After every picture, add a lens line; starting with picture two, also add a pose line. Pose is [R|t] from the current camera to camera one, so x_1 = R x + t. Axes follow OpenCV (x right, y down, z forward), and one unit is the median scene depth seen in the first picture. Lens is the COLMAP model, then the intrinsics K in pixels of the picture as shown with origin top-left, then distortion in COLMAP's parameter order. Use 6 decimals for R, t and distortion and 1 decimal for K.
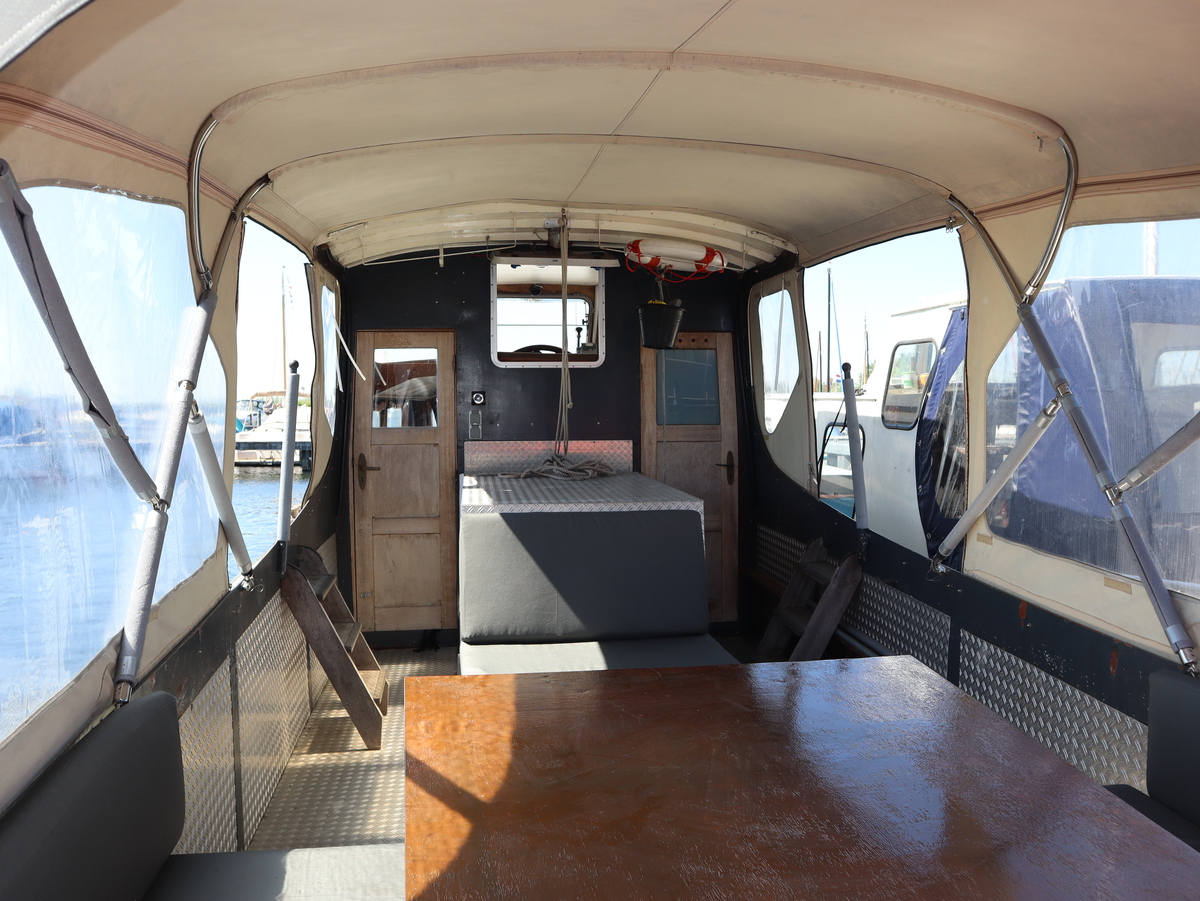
lens RADIAL K [[942.2, 0, 600.0], [0, 942.2, 454.7], [0, 0, 1]] dist [-0.123254, 0.087717]
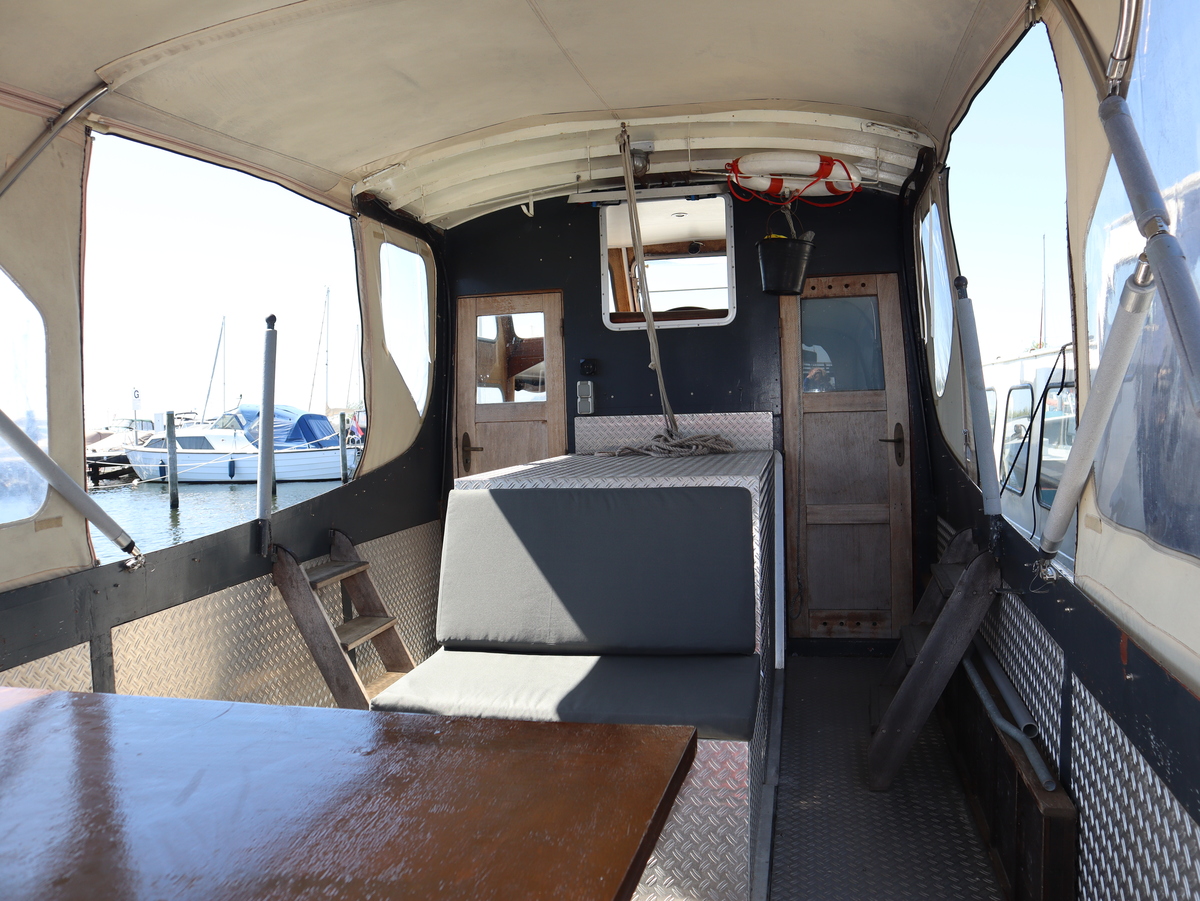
lens RADIAL K [[942.2, 0, 600.0], [0, 942.2, 454.7], [0, 0, 1]] dist [-0.123254, 0.087717]
pose [[0.941139, -0.009744, -0.337879, 0.189589], [0.008313, 0.999949, -0.005682, 0.028622], [0.337918, 0.002538, 0.941172, 0.203195]]
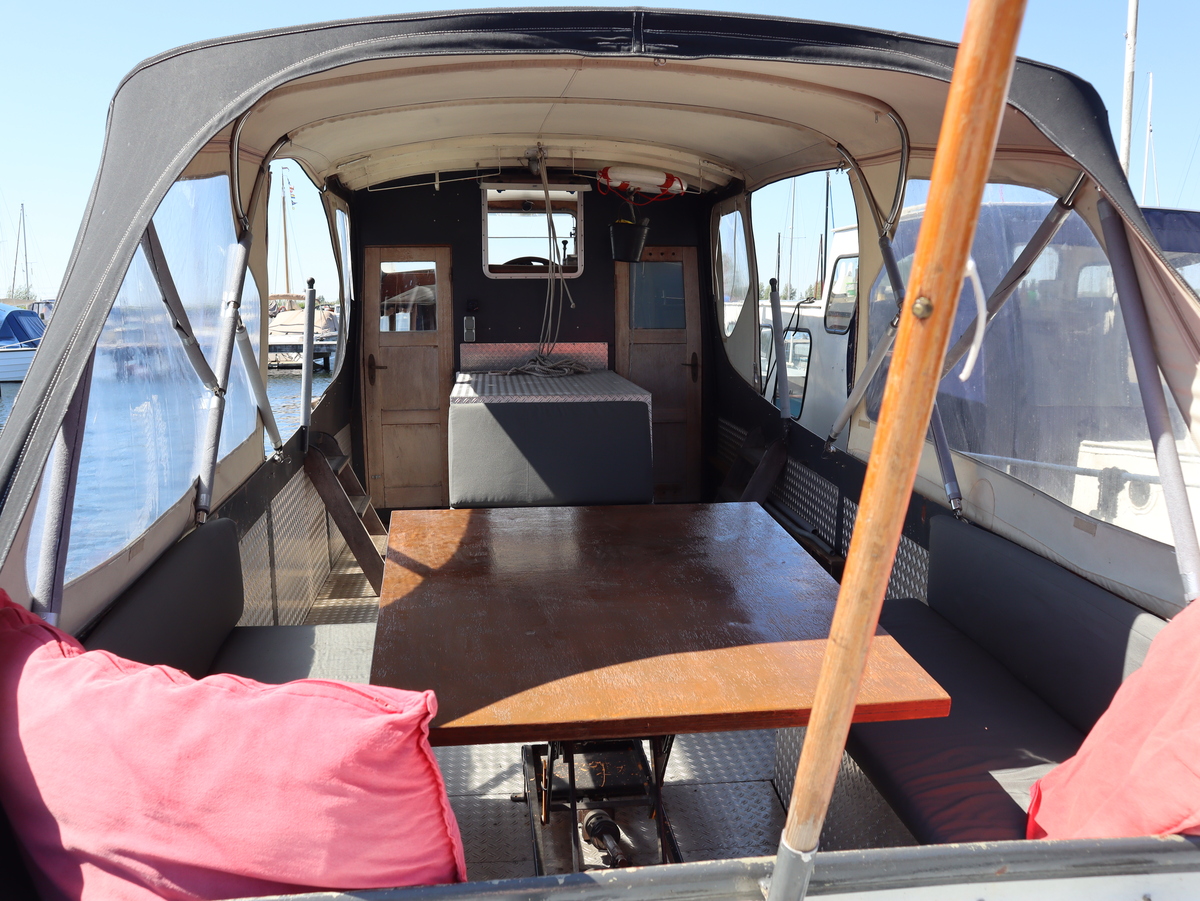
lens RADIAL K [[942.2, 0, 600.0], [0, 942.2, 454.7], [0, 0, 1]] dist [-0.123254, 0.087717]
pose [[0.999820, 0.004747, -0.018358, 0.052336], [-0.002787, 0.994433, 0.105332, -0.000199], [0.018755, -0.105262, 0.994268, -0.162659]]
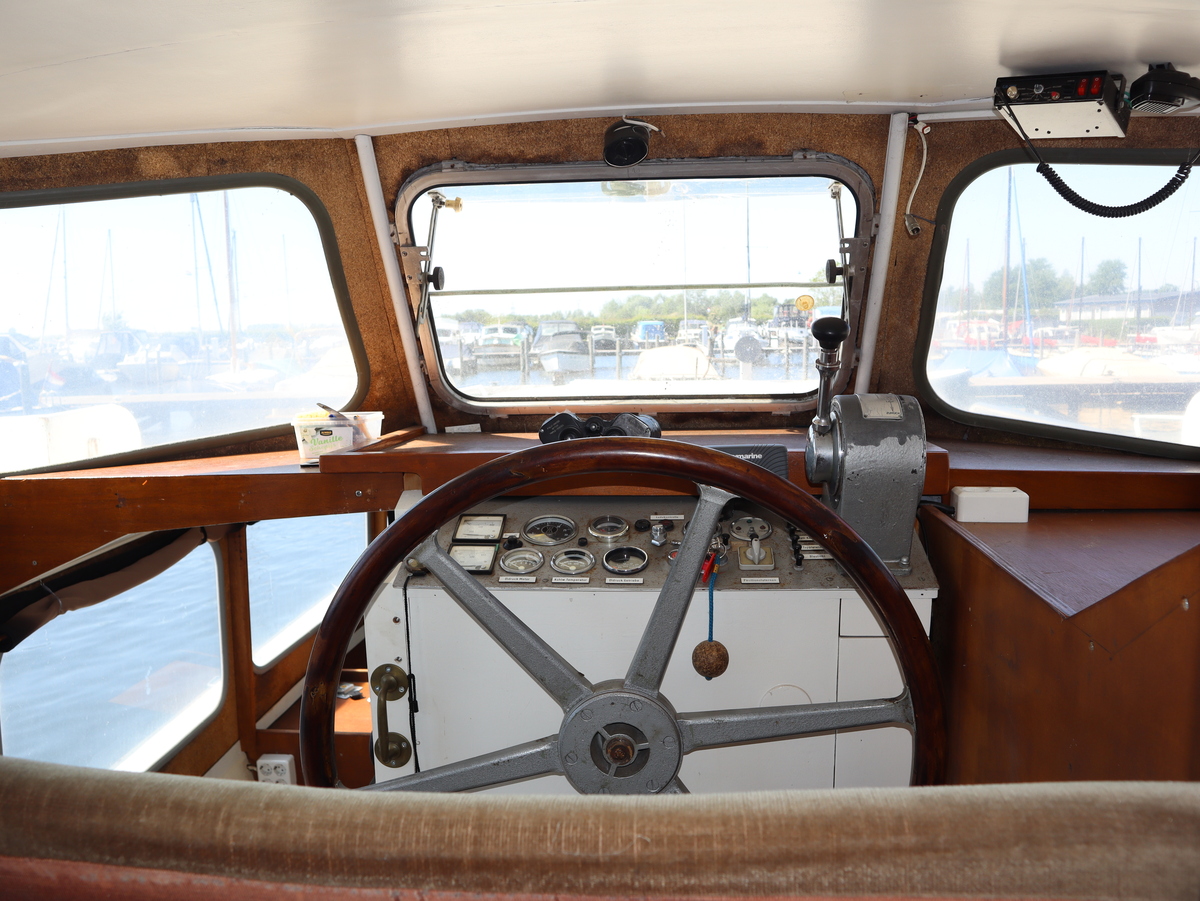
lens RADIAL K [[942.2, 0, 600.0], [0, 942.2, 454.7], [0, 0, 1]] dist [-0.123254, 0.087717]
pose [[0.978314, 0.014951, -0.206585, -0.034648], [0.004786, 0.995493, 0.094711, -0.161591], [0.207070, -0.093646, 0.973834, 1.030028]]
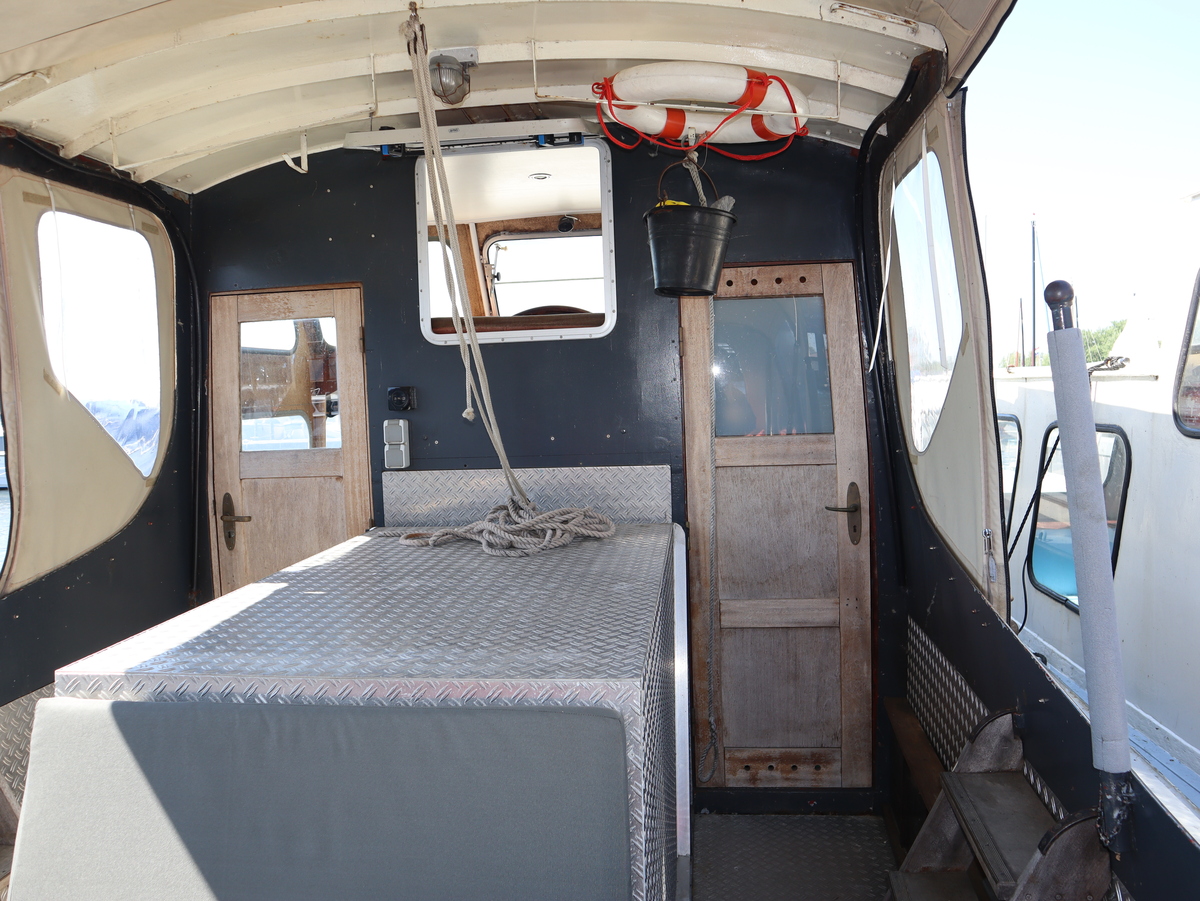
lens RADIAL K [[942.2, 0, 600.0], [0, 942.2, 454.7], [0, 0, 1]] dist [-0.123254, 0.087717]
pose [[0.970913, -0.012493, -0.239107, 0.143077], [0.016816, 0.999730, 0.016048, -0.035123], [0.238842, -0.019602, 0.970861, 0.503908]]
